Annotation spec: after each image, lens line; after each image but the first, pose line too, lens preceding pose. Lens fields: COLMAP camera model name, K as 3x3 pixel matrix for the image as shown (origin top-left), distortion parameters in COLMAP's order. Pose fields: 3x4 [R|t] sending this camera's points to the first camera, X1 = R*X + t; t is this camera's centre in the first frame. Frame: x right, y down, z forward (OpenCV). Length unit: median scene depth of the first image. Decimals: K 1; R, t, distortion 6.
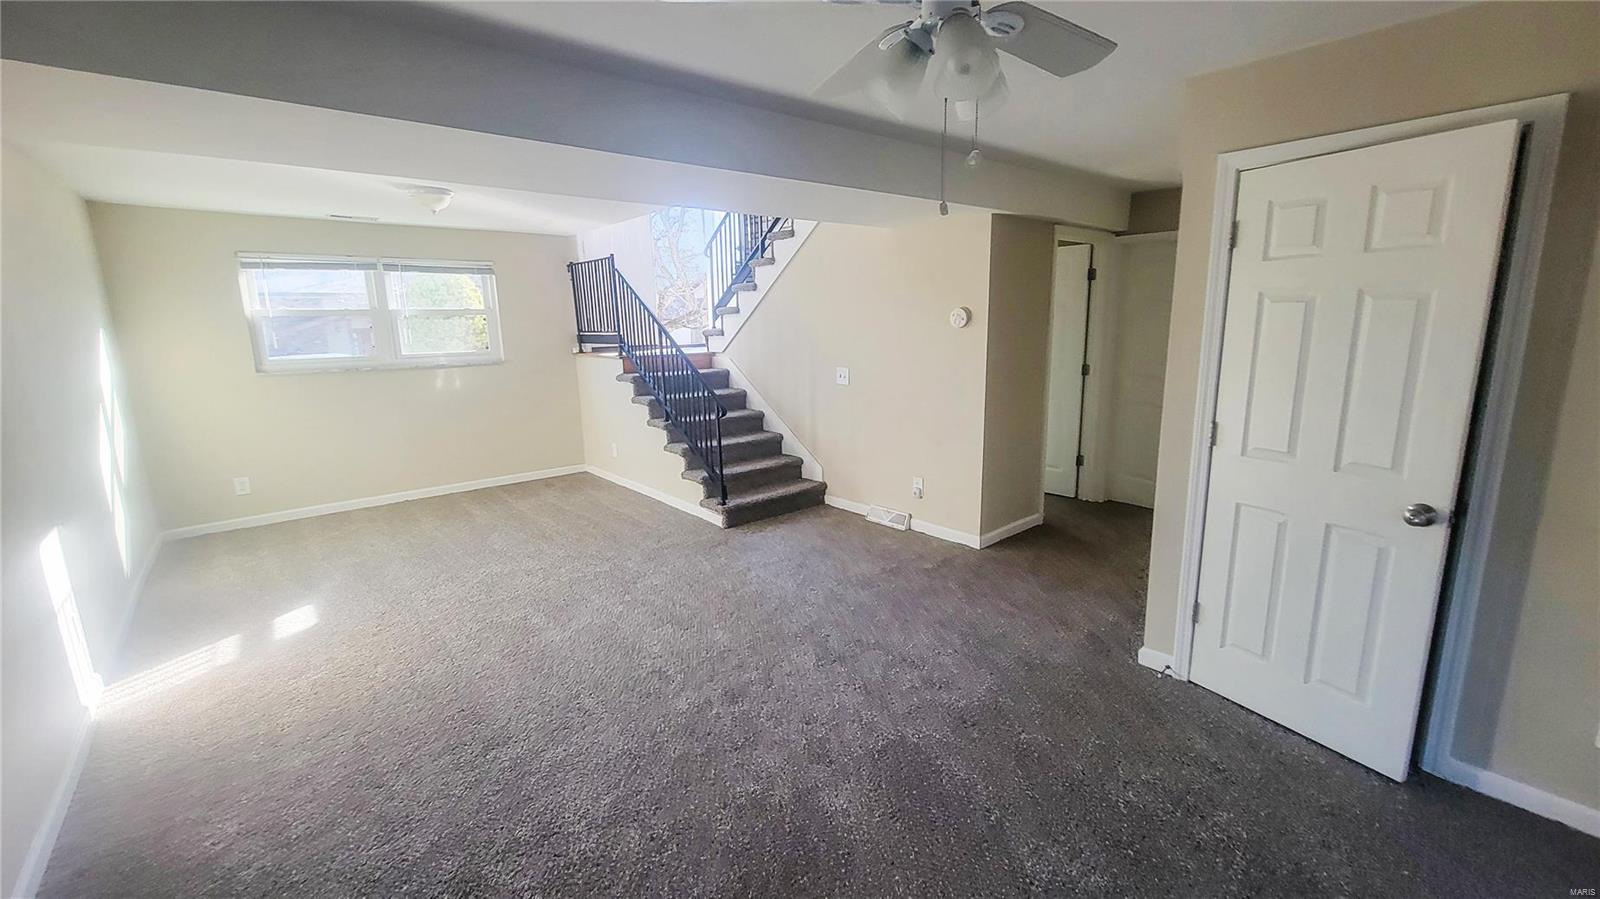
lens RADIAL K [[652.5, 0, 803.3], [0, 652.5, 448.8], [0, 0, 1]] dist [-0.000855, -0.000381]
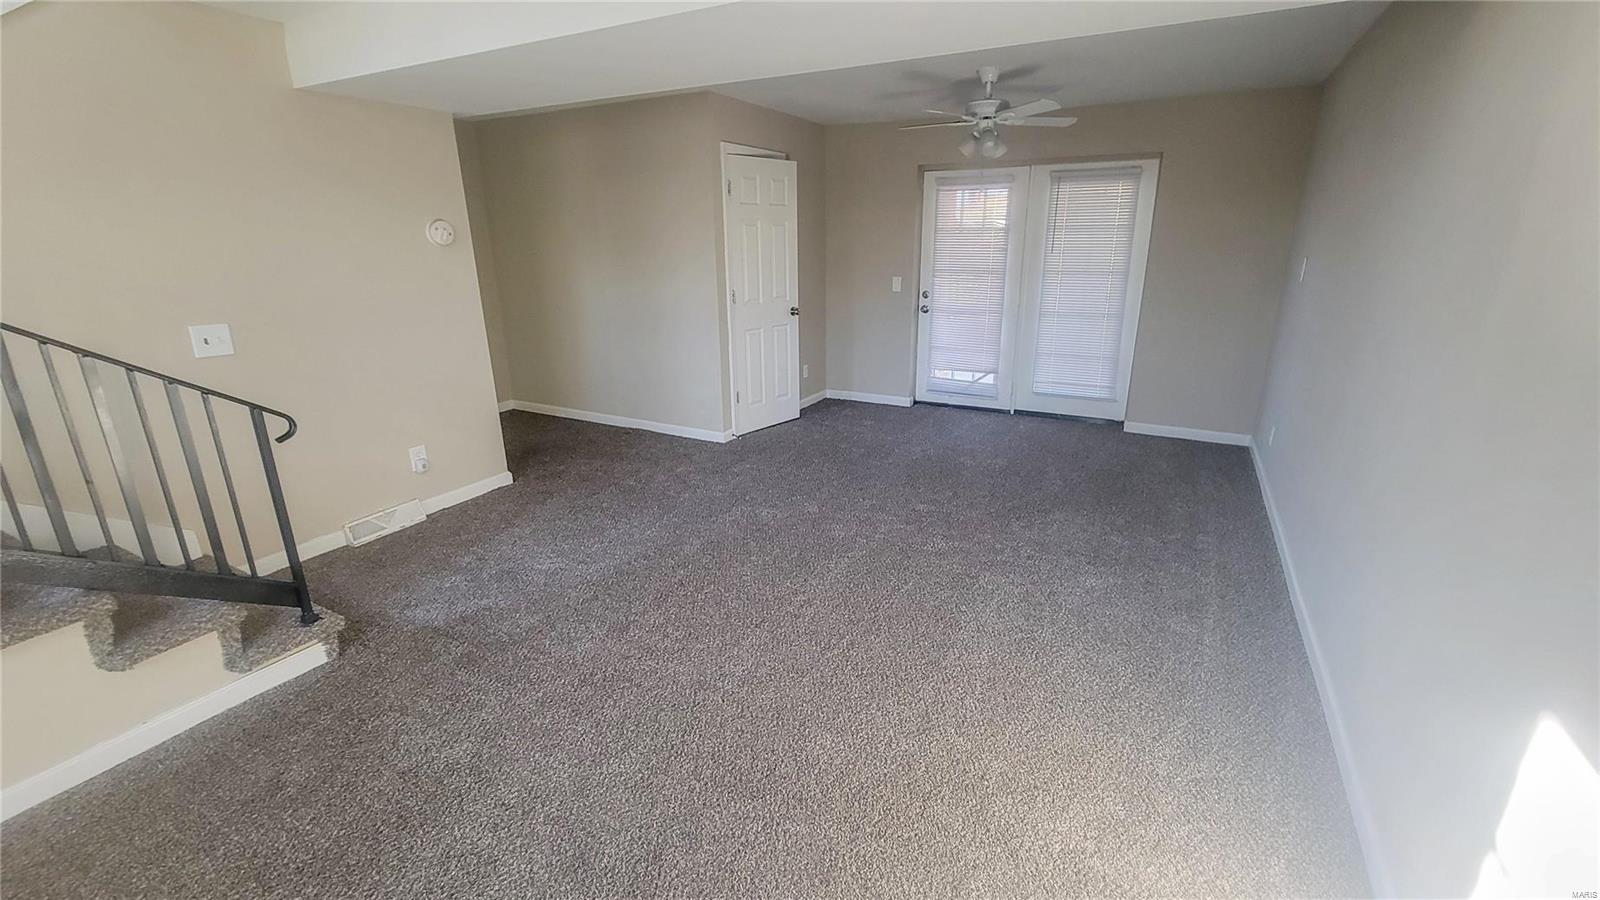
lens RADIAL K [[652.5, 0, 803.3], [0, 652.5, 449.3], [0, 0, 1]] dist [-0.000855, -0.000381]
pose [[-0.337766, -0.280145, 0.898573, -0.685124], [0.196779, 0.912565, 0.358475, -0.142128], [-0.920430, 0.297900, -0.253107, 0.800595]]
